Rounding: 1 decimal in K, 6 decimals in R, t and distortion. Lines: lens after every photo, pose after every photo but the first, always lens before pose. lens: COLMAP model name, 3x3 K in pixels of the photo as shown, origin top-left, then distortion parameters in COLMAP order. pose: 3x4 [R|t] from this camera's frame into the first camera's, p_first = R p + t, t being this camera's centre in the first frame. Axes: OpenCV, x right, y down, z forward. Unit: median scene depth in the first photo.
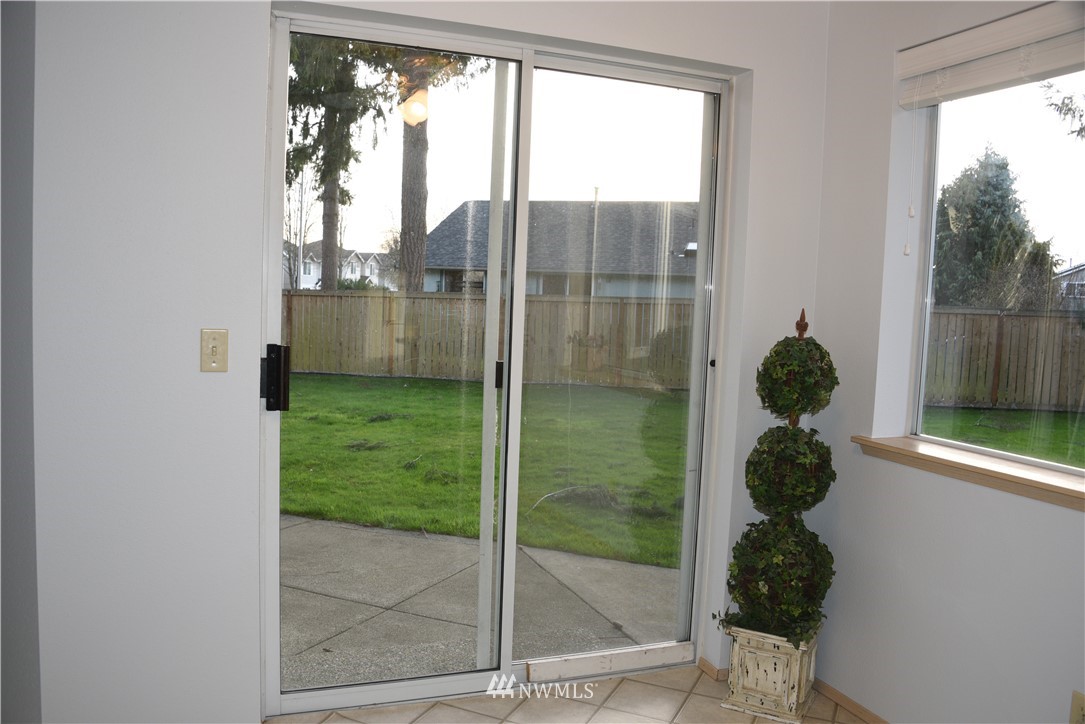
lens RADIAL K [[871.4, 0, 537.5], [0, 871.4, 363.5], [0, 0, 1]] dist [-0.137703, 0.074999]
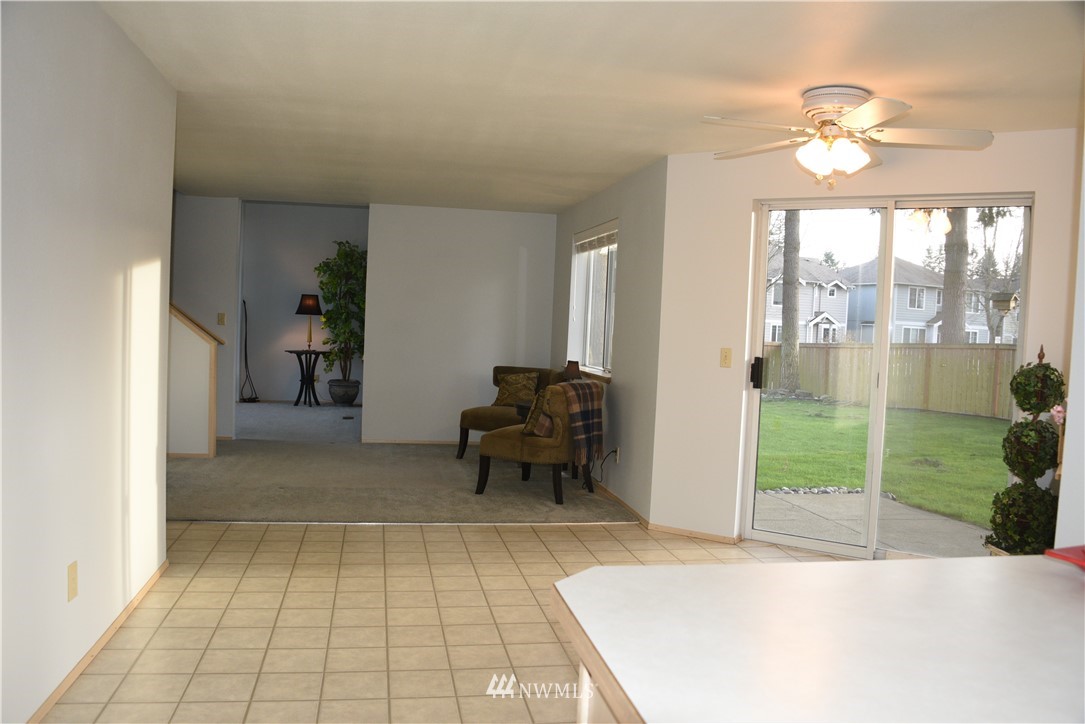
lens RADIAL K [[871.4, 0, 537.5], [0, 871.4, 363.5], [0, 0, 1]] dist [-0.137703, 0.074999]
pose [[0.571020, 0.025713, -0.820533, 1.055806], [-0.082034, 0.996294, -0.025868, 0.086561], [0.816827, 0.082083, 0.571013, -0.615648]]
